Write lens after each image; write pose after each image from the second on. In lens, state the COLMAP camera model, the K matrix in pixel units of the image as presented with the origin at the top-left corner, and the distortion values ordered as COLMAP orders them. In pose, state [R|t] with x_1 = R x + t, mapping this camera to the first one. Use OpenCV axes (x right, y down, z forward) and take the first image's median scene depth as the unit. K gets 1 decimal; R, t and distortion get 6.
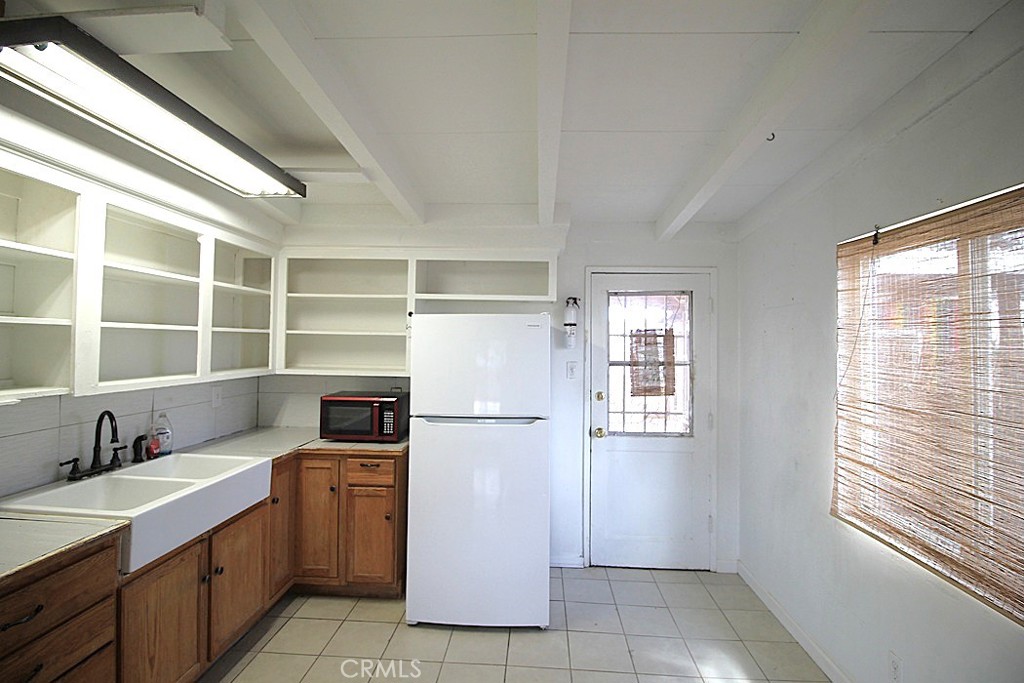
lens RADIAL K [[479.6, 0, 514.2], [0, 479.6, 328.4], [0, 0, 1]] dist [-0.004899, -0.009628]
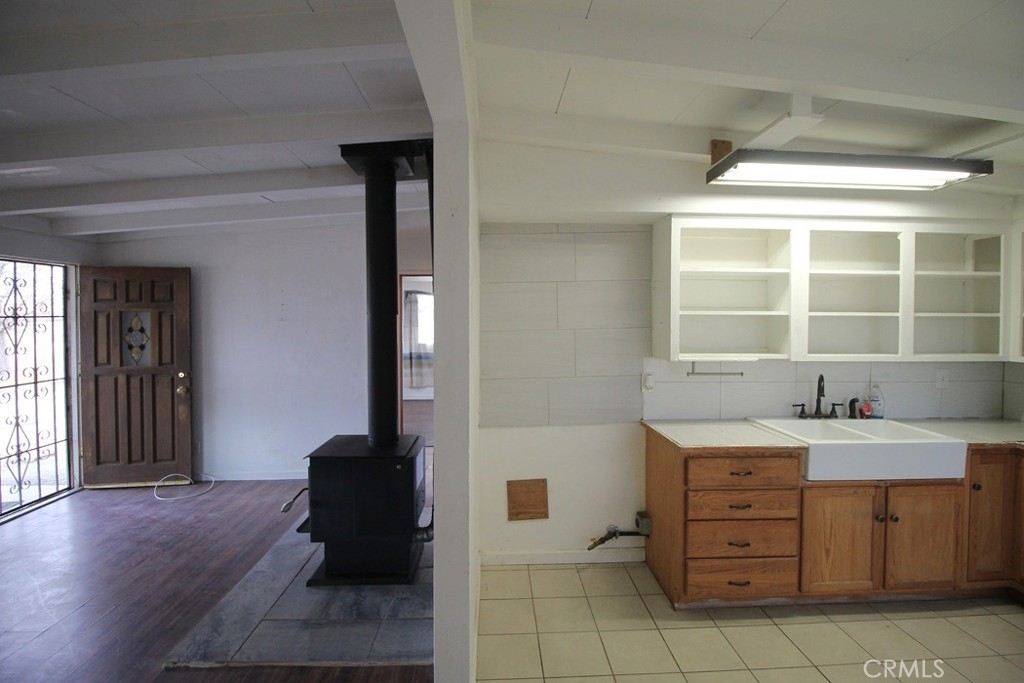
lens RADIAL K [[479.6, 0, 516.3], [0, 479.6, 327.1], [0, 0, 1]] dist [-0.004899, -0.009628]
pose [[0.100223, 0.001632, -0.994964, 0.358822], [0.024684, 0.999687, 0.004126, 0.002545], [0.994659, -0.024973, 0.100152, -0.034046]]
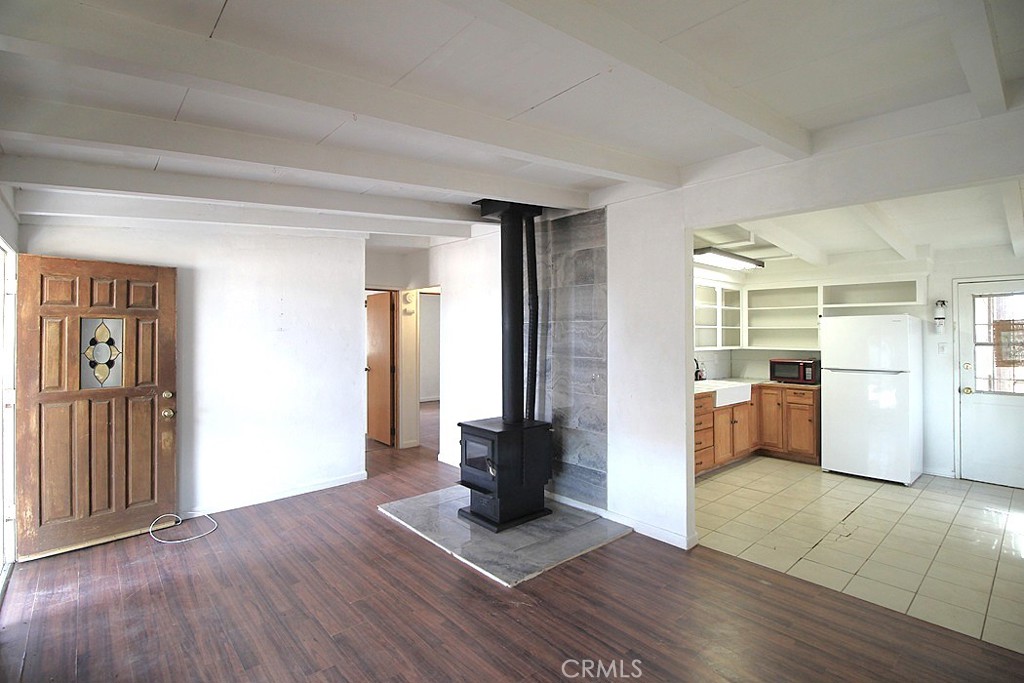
lens RADIAL K [[479.6, 0, 515.8], [0, 479.6, 328.1], [0, 0, 1]] dist [-0.004899, -0.009628]
pose [[0.704450, -0.023424, -0.709367, 0.294508], [0.028914, 0.999573, -0.004293, -0.012204], [0.709164, -0.017486, 0.704826, -1.268817]]
